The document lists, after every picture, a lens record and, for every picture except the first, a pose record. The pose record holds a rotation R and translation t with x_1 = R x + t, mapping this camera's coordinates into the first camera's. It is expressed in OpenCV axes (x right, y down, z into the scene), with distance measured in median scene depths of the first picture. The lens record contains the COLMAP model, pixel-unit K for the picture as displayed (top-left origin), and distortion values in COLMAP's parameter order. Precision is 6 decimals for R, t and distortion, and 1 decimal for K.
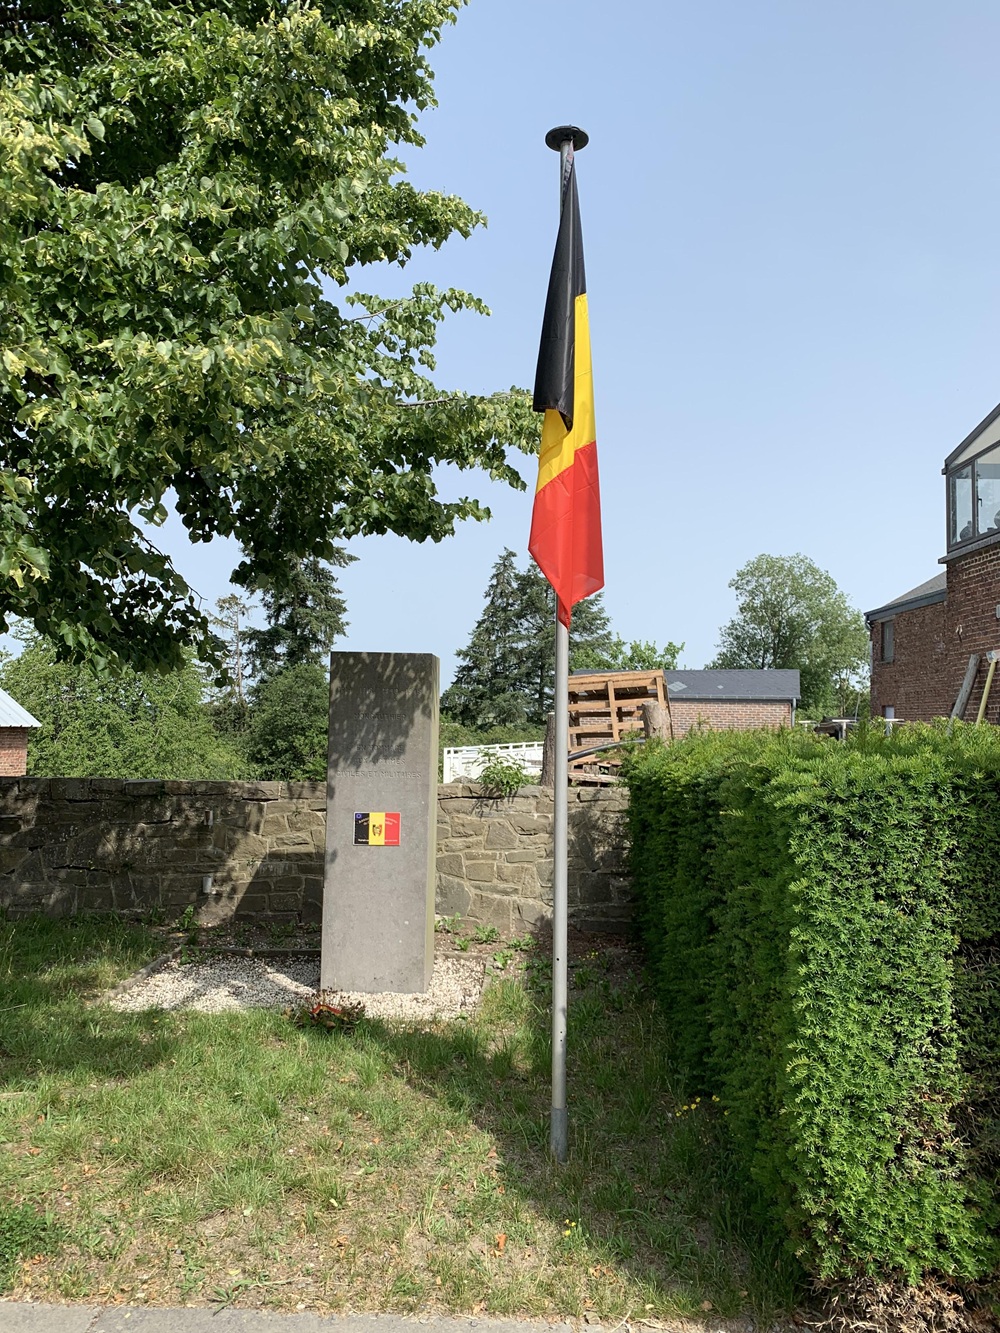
lens RADIAL K [[1039.8, 0, 500.0], [0, 1039.8, 666.5], [0, 0, 1]] dist [0.074934, -0.062991]
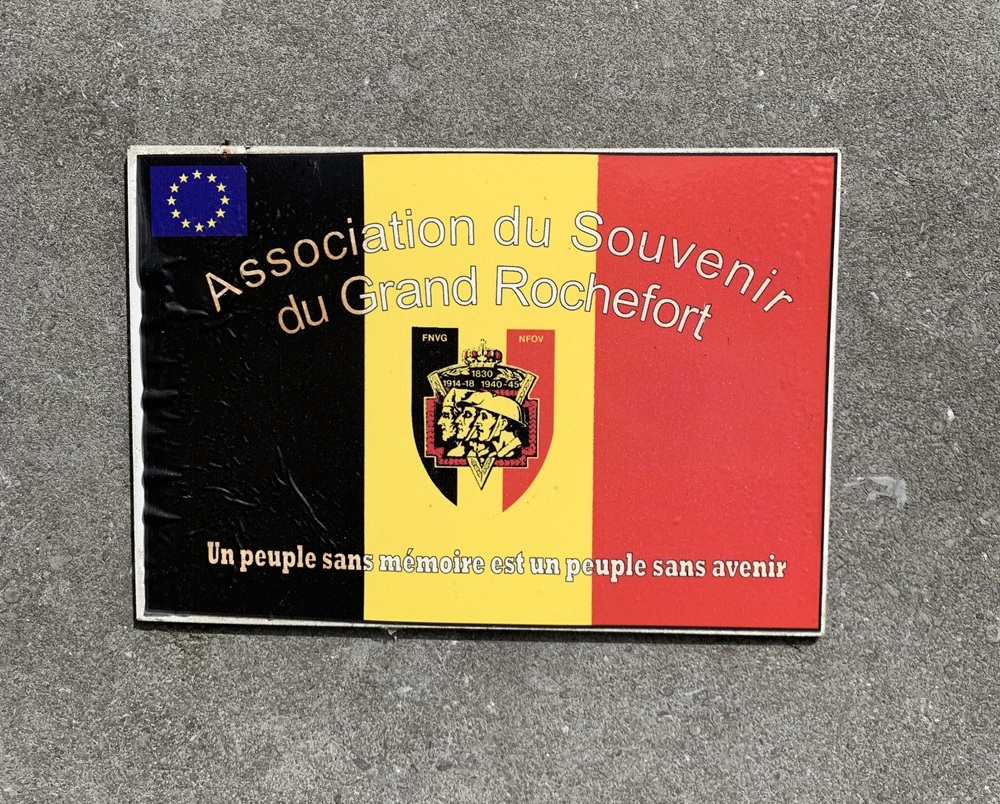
lens RADIAL K [[851.5, 0, 500.0], [0, 851.5, 402.0], [0, 0, 1]] dist [0.006613, 0.002912]
pose [[0.999623, -0.001150, -0.027421, -0.046095], [0.004165, 0.993907, 0.110144, 0.060131], [0.027128, -0.110217, 0.993537, 0.378441]]
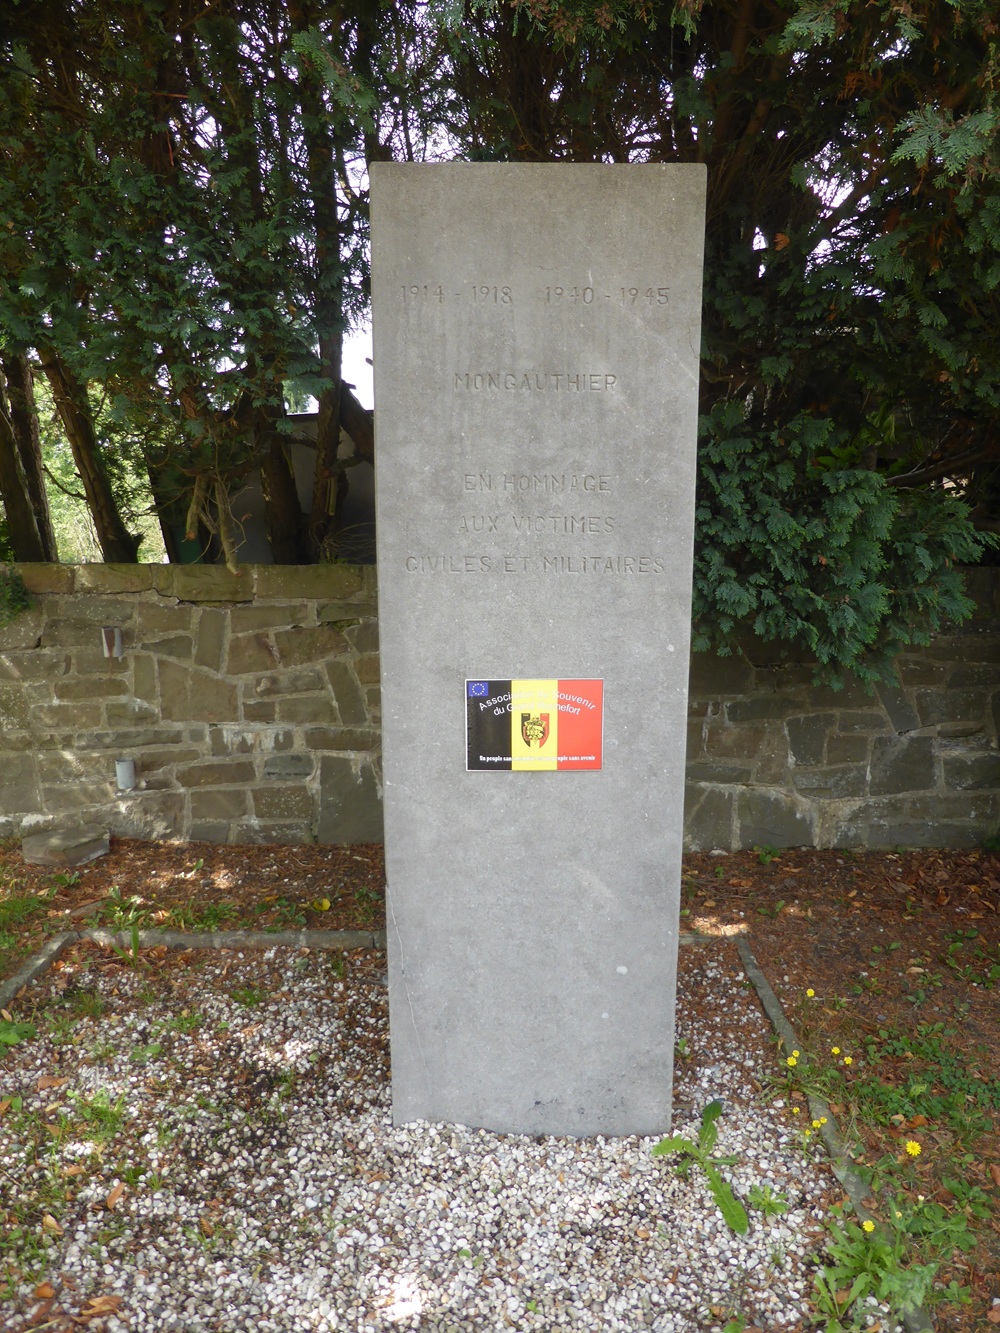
lens RADIAL K [[988.9, 0, 500.0], [0, 988.9, 666.5], [0, 0, 1]] dist [-0.041762, 0.002994]
pose [[0.999666, -0.021150, 0.014828, -0.053463], [0.016758, 0.967895, 0.250795, 0.022639], [-0.019656, -0.250463, 0.967927, 0.278032]]
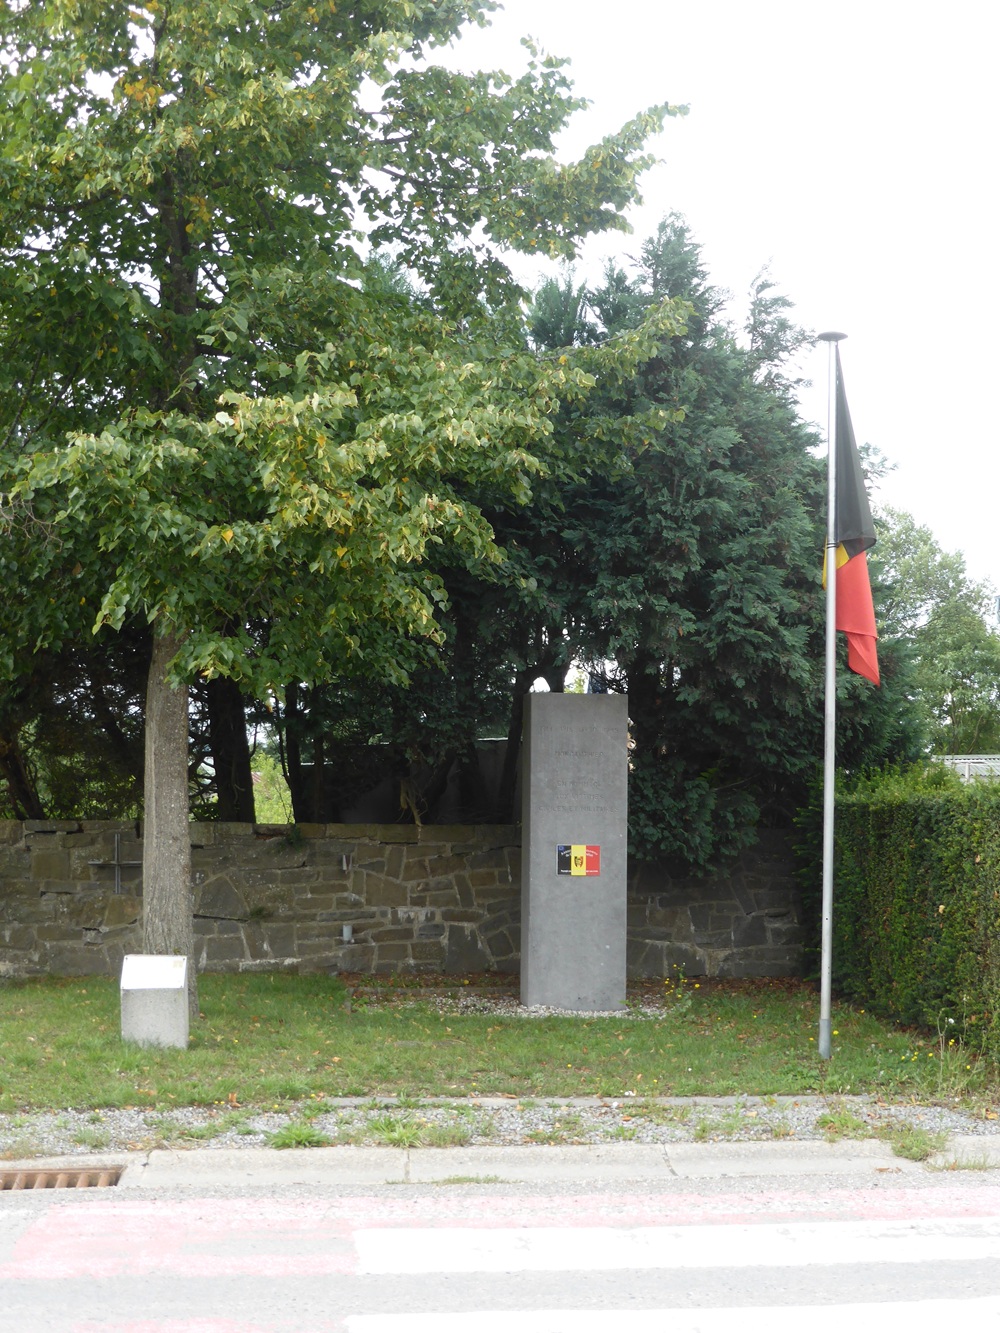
lens RADIAL K [[2040.3, 0, 500.0], [0, 2040.3, 666.5], [0, 0, 1]] dist [-0.019499, -0.021484]
pose [[0.995318, -0.002077, 0.096636, -0.159577], [0.001468, 0.999979, 0.006373, -0.022218], [-0.096647, -0.006202, 0.995299, -0.426203]]
